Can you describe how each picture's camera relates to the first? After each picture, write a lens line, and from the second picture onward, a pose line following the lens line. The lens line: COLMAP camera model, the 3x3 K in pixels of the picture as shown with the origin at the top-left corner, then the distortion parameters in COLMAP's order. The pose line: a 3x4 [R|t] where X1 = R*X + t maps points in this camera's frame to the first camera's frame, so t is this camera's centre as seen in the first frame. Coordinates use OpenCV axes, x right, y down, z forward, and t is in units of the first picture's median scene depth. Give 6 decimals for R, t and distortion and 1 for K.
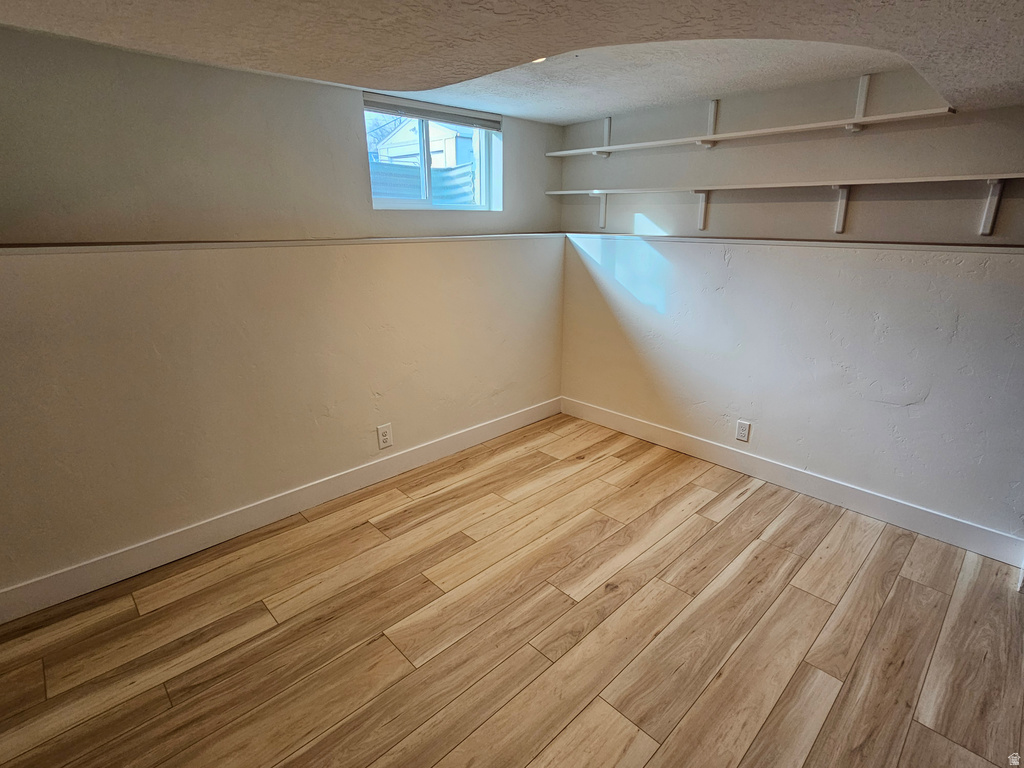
lens RADIAL K [[517.9, 0, 515.1], [0, 517.9, 383.1], [0, 0, 1]] dist [0.000317, 0.000100]
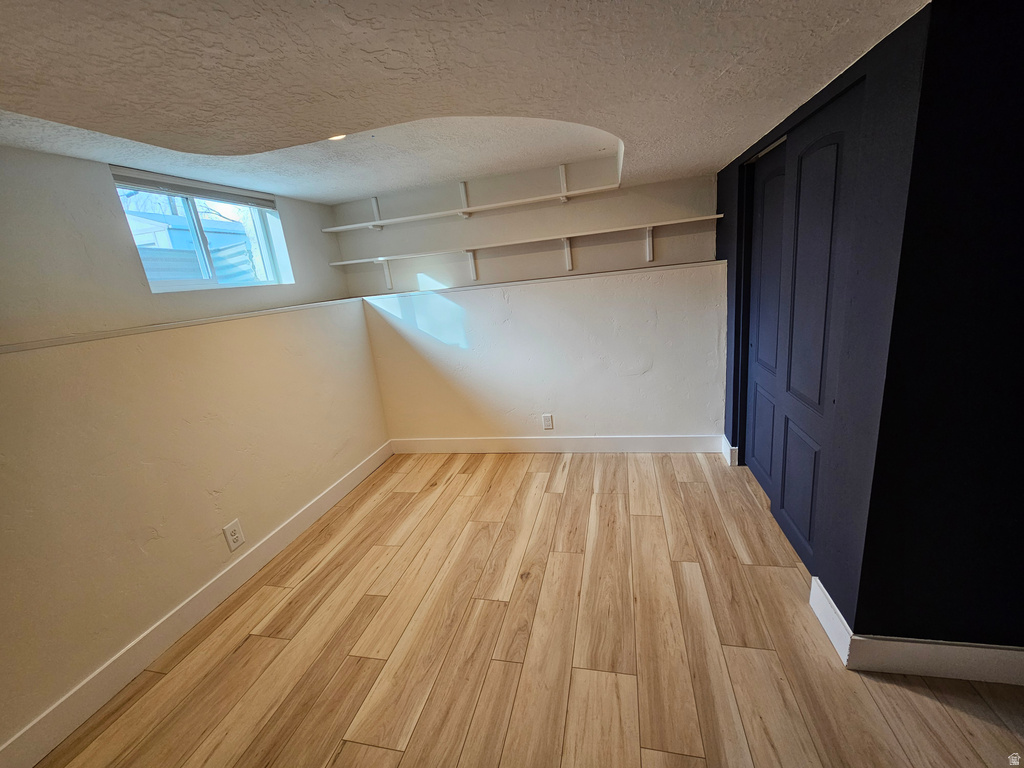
lens RADIAL K [[420.6, 0, 511.8], [0, 420.6, 385.6], [0, 0, 1]] dist [0.000871, 0.000240]
pose [[0.834121, -0.227281, 0.502579, -0.177691], [0.266580, 0.963790, -0.006582, -0.016379], [-0.482885, 0.139468, 0.864506, 0.112792]]
